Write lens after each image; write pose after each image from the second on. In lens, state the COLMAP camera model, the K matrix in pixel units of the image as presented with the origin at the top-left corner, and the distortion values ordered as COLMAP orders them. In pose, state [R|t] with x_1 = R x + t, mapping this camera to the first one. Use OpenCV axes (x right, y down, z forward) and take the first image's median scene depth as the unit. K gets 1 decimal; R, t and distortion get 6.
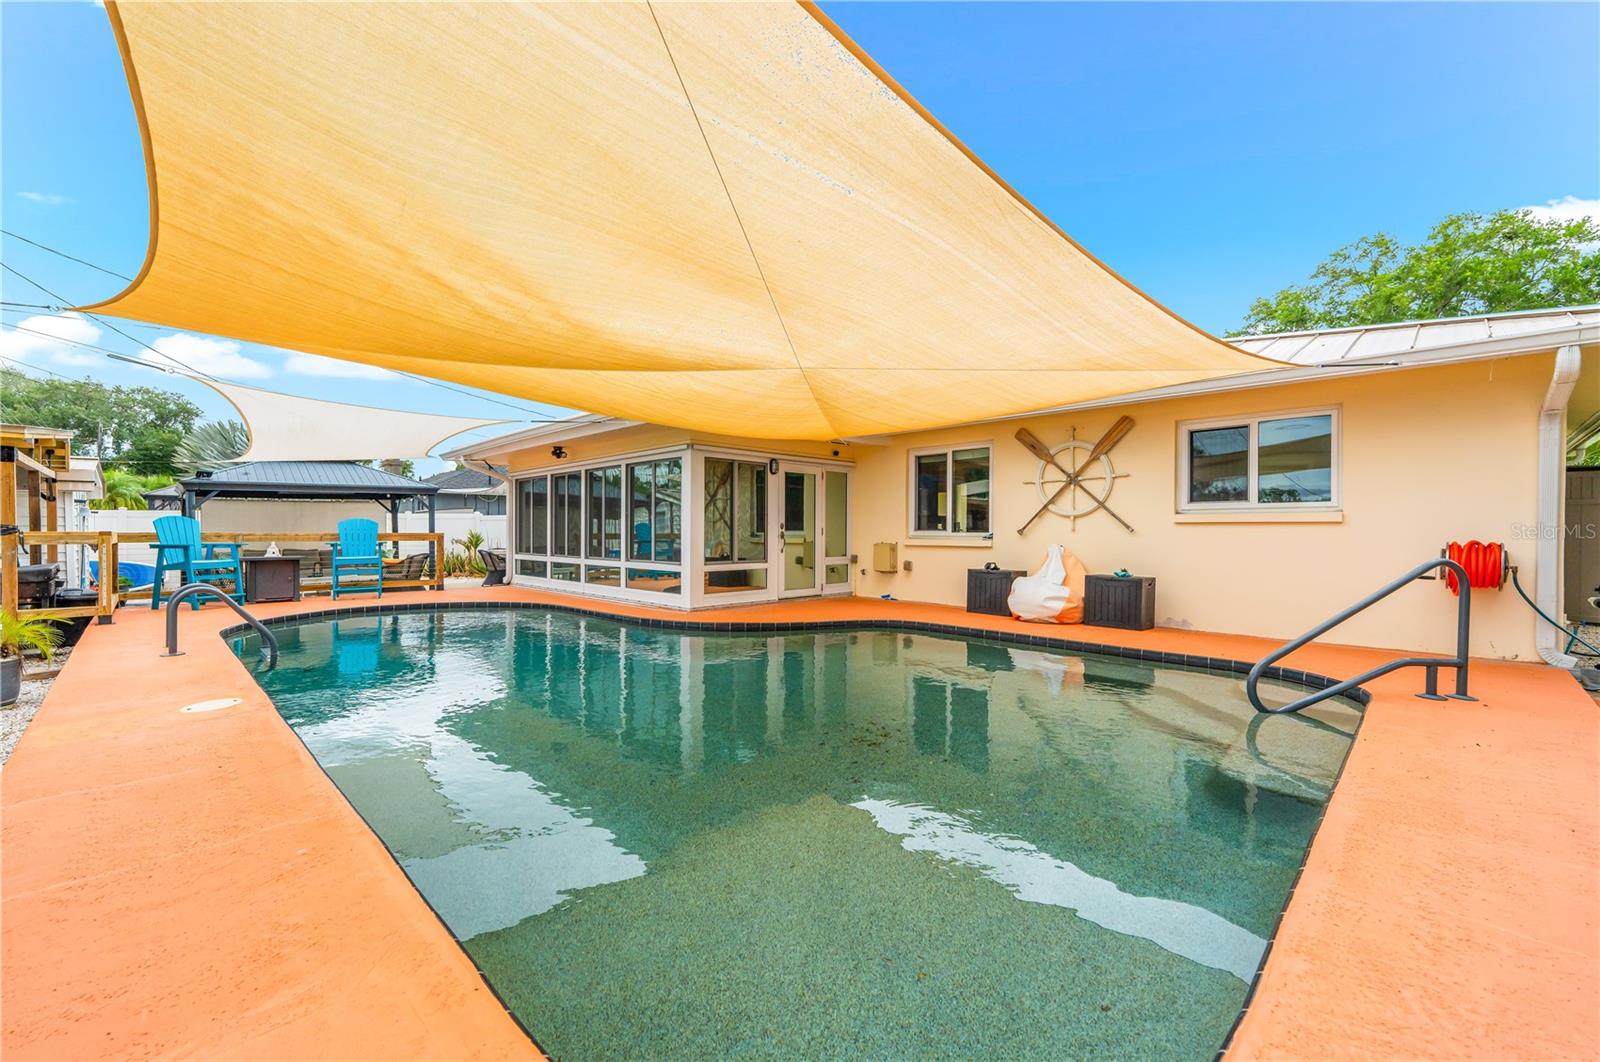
lens RADIAL K [[647.1, 0, 789.8], [0, 647.1, 539.2], [0, 0, 1]] dist [0.006080, -0.001357]
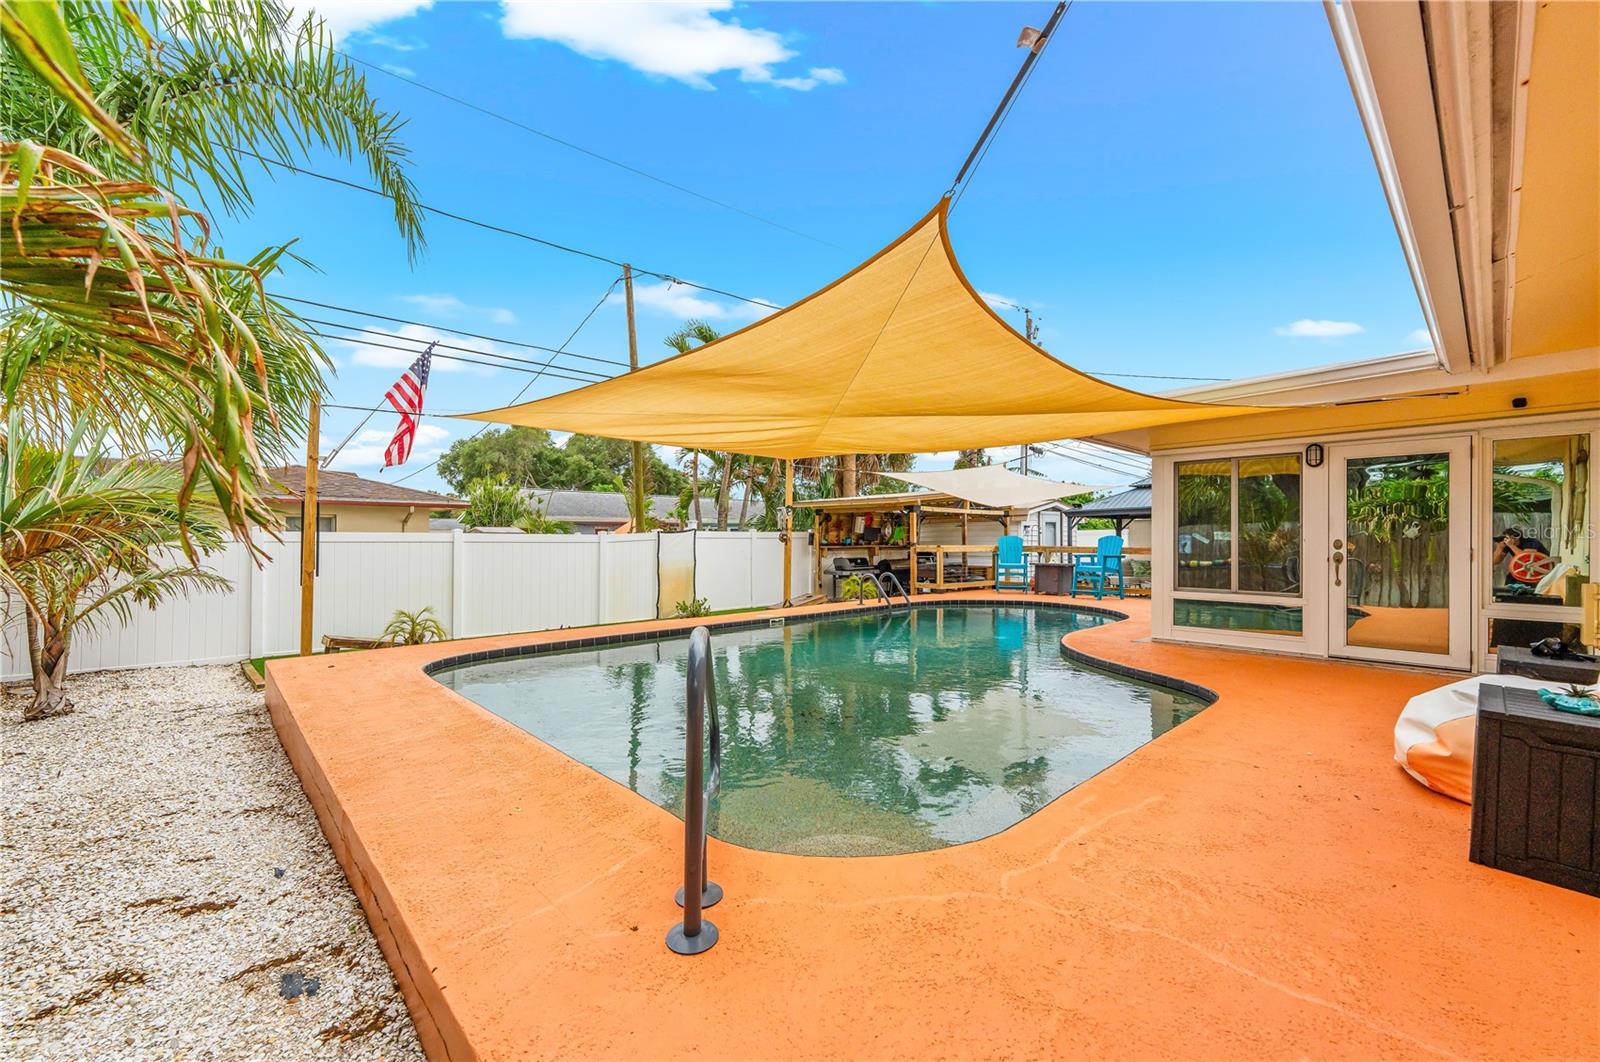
lens RADIAL K [[647.1, 0, 795.4], [0, 647.1, 537.7], [0, 0, 1]] dist [0.006080, -0.001357]
pose [[-0.025535, -0.004871, -0.999662, 0.638140], [-0.013122, 0.999904, -0.004537, -0.014467], [0.999588, 0.013002, -0.025596, 0.450785]]
